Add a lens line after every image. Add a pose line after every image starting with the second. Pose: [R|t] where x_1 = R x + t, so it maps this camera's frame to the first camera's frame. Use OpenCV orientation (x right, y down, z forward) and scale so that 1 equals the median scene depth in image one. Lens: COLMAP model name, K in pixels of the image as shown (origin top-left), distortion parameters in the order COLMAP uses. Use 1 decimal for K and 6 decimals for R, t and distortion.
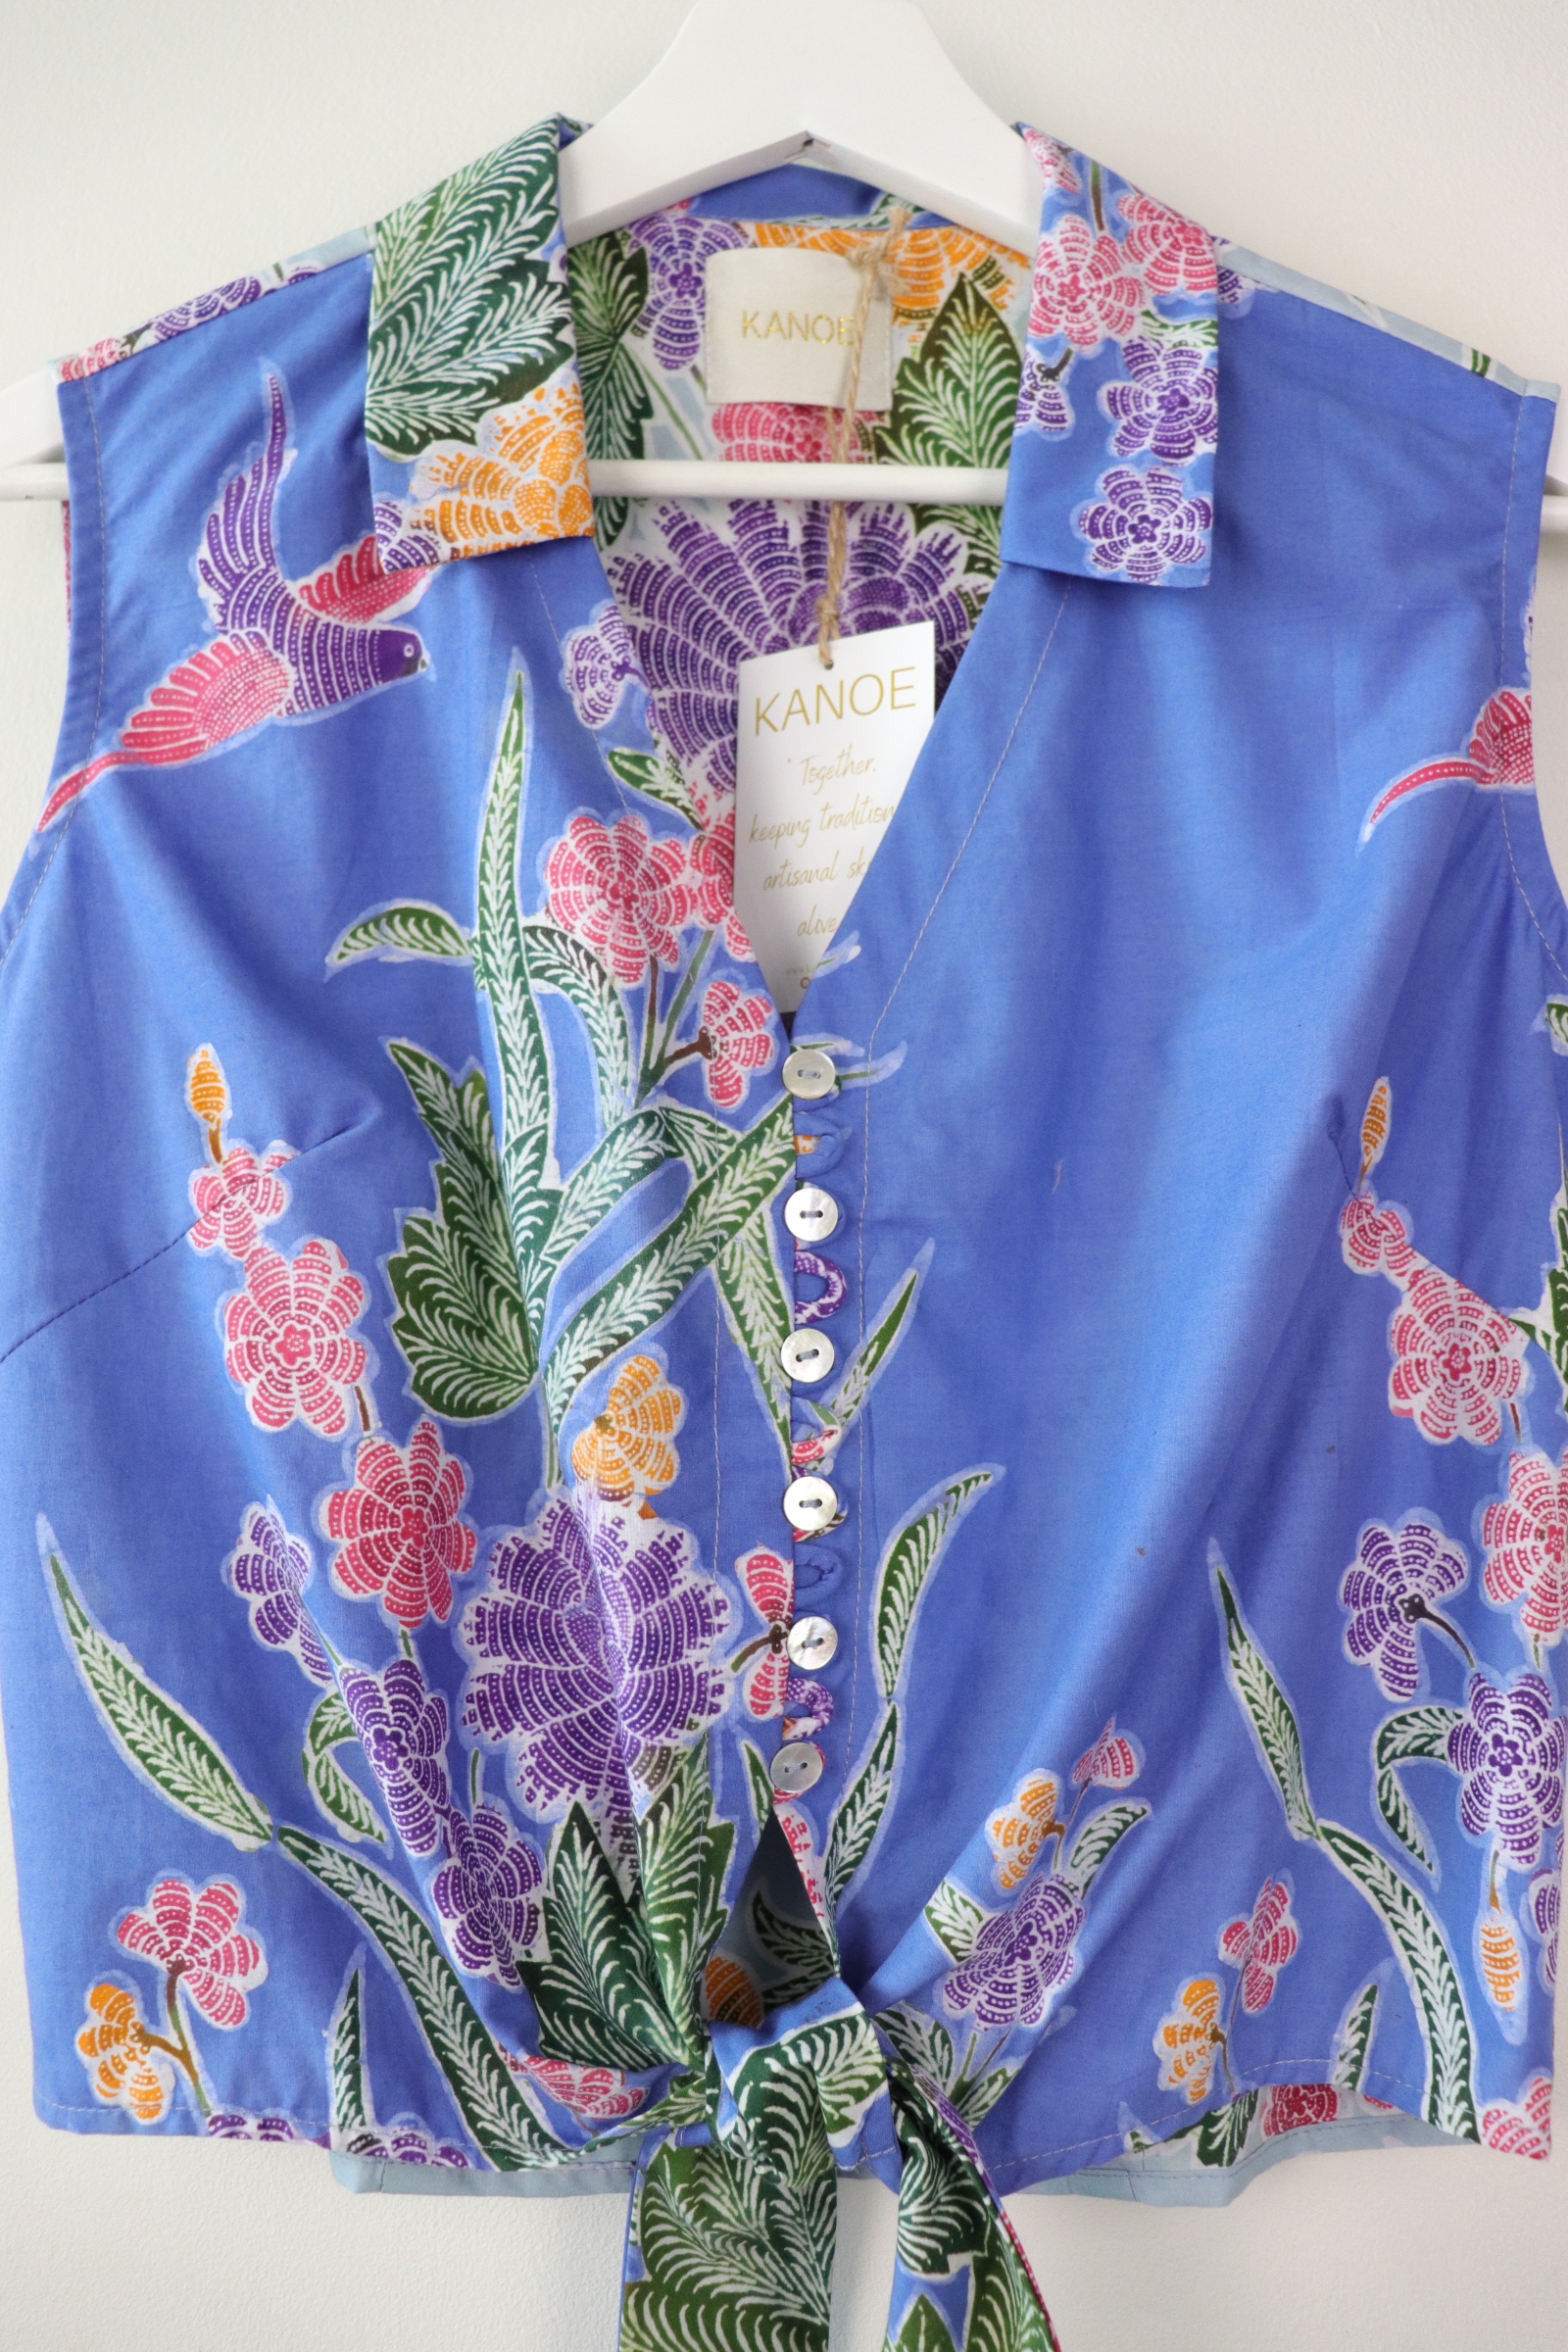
lens RADIAL K [[1942.5, 0, 779.6], [0, 1942.5, 1157.6], [0, 0, 1]] dist [-0.195721, 0.175331]
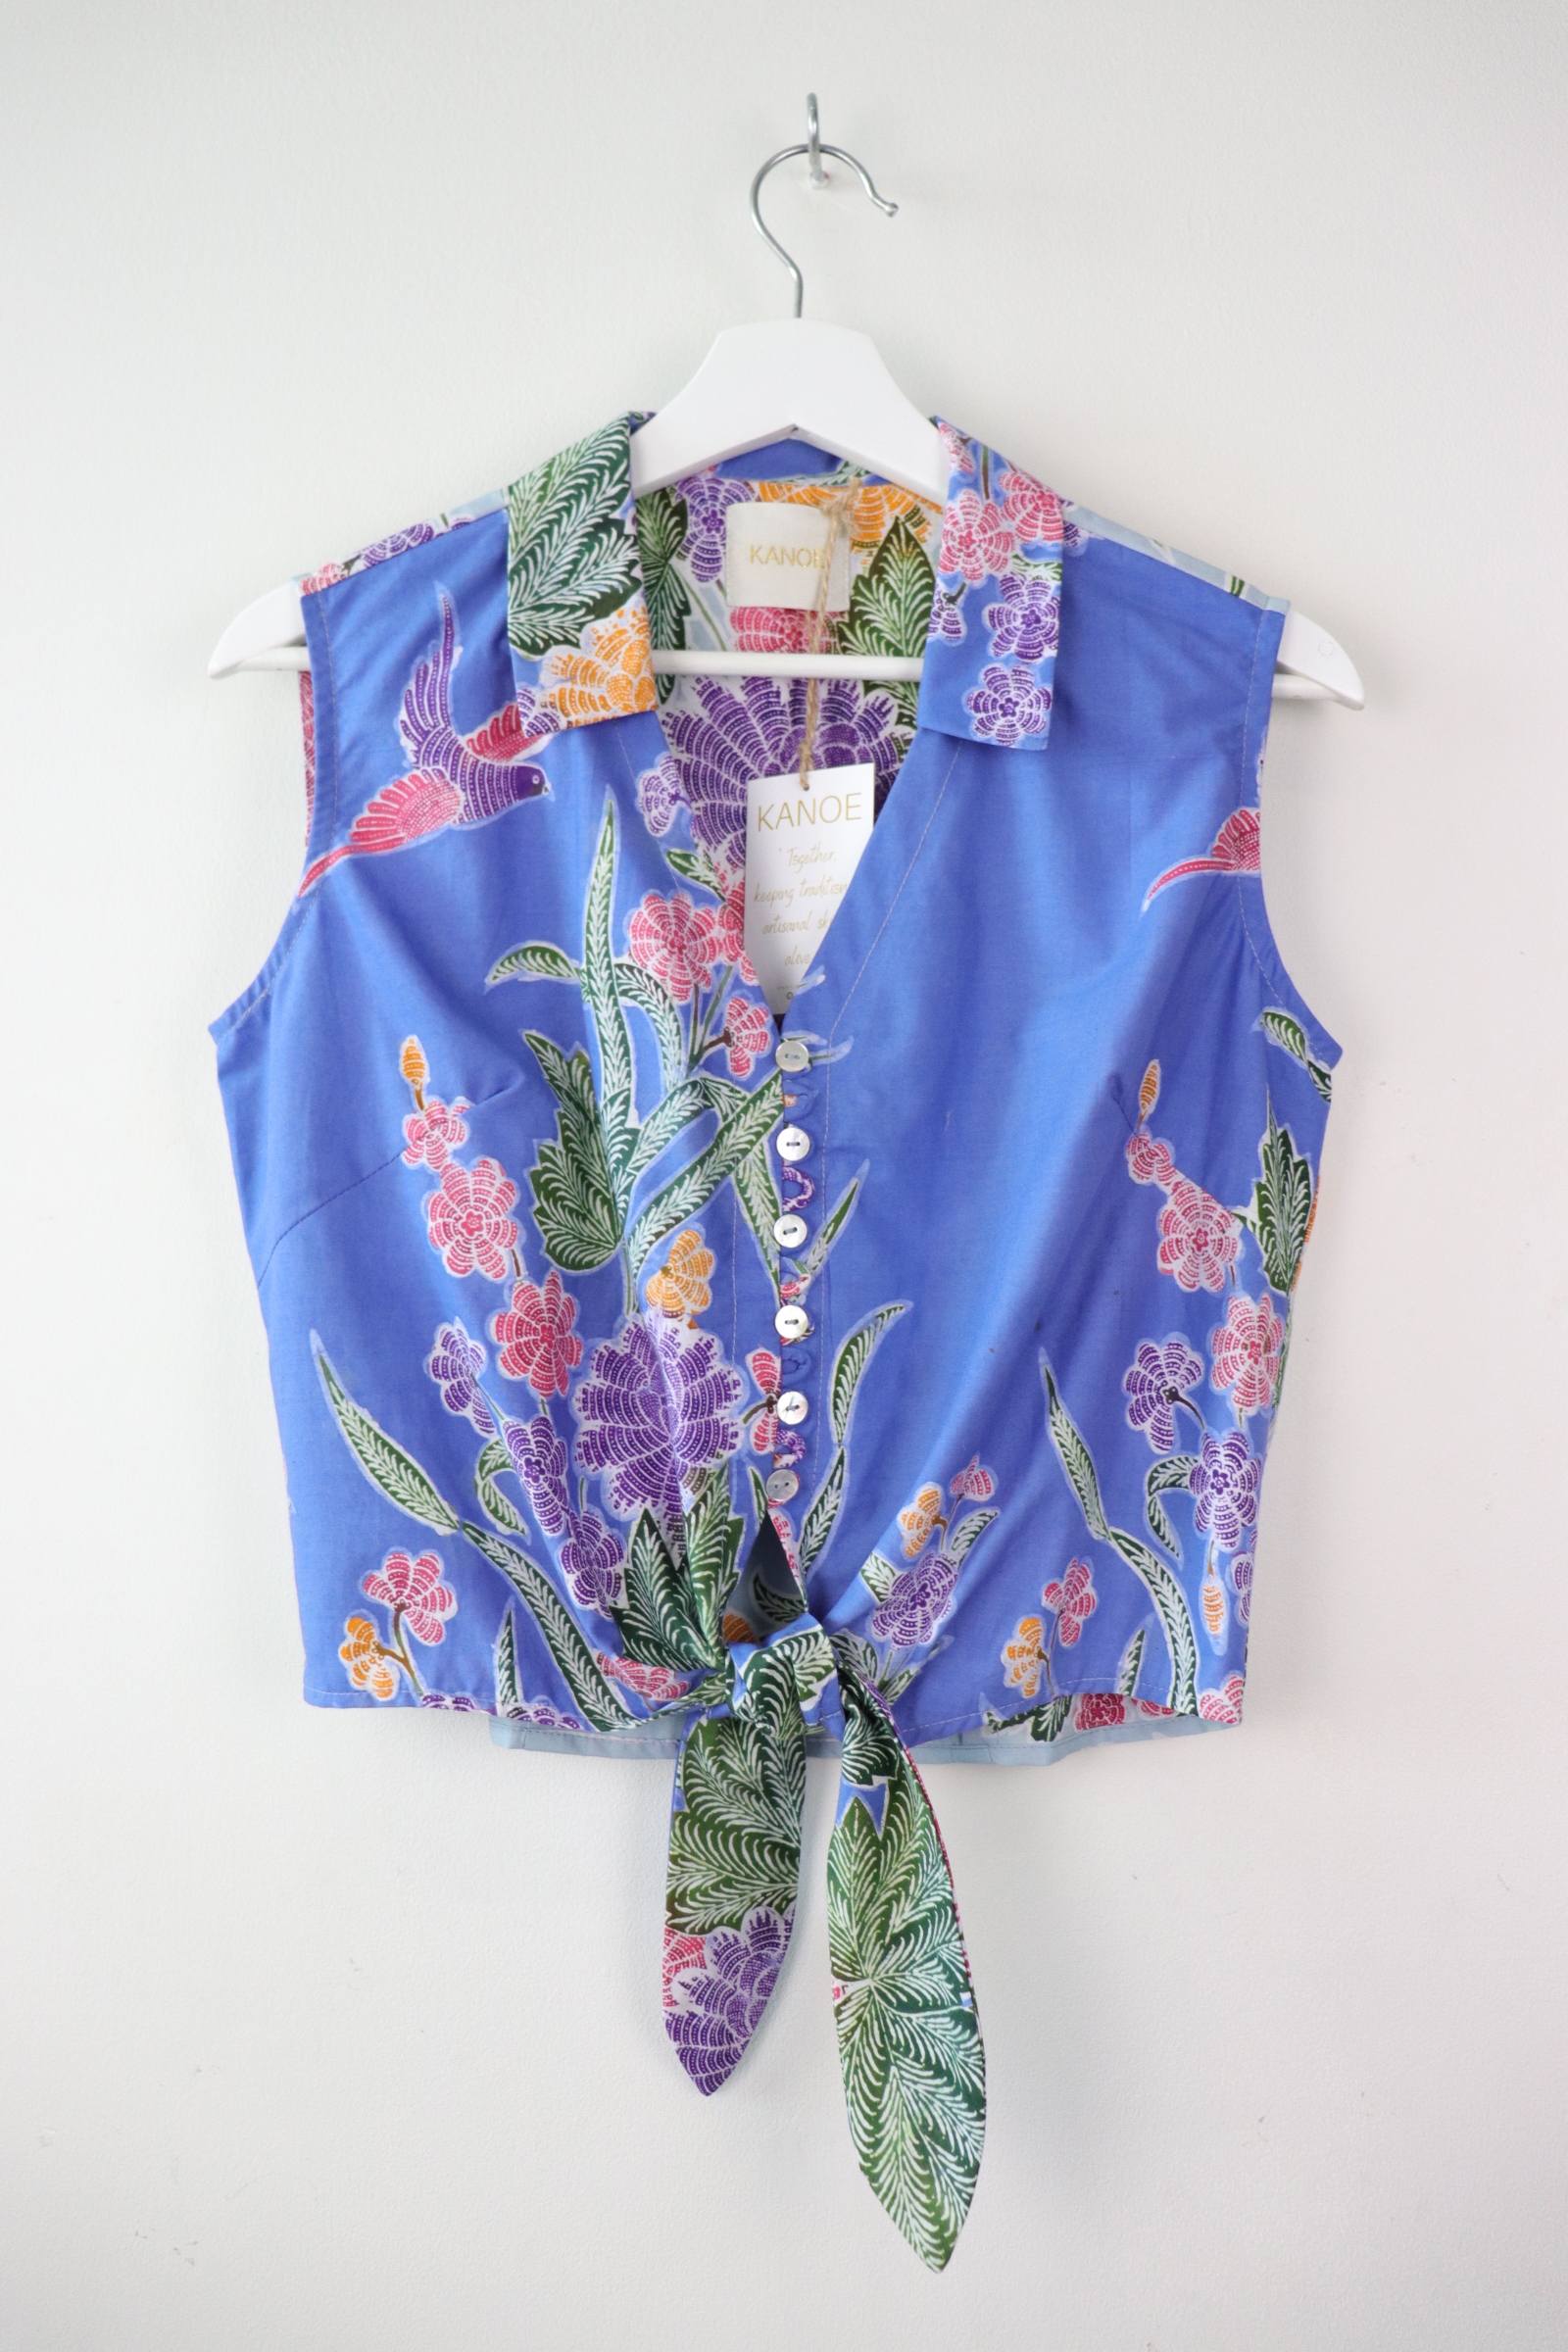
lens RADIAL K [[1942.5, 0, 779.6], [0, 1942.5, 1157.6], [0, 0, 1]] dist [-0.195721, 0.175331]
pose [[0.999905, 0.005131, 0.012762, -0.015159], [-0.005712, 0.998930, 0.045903, -0.033283], [-0.012513, -0.045972, 0.998864, -0.608756]]
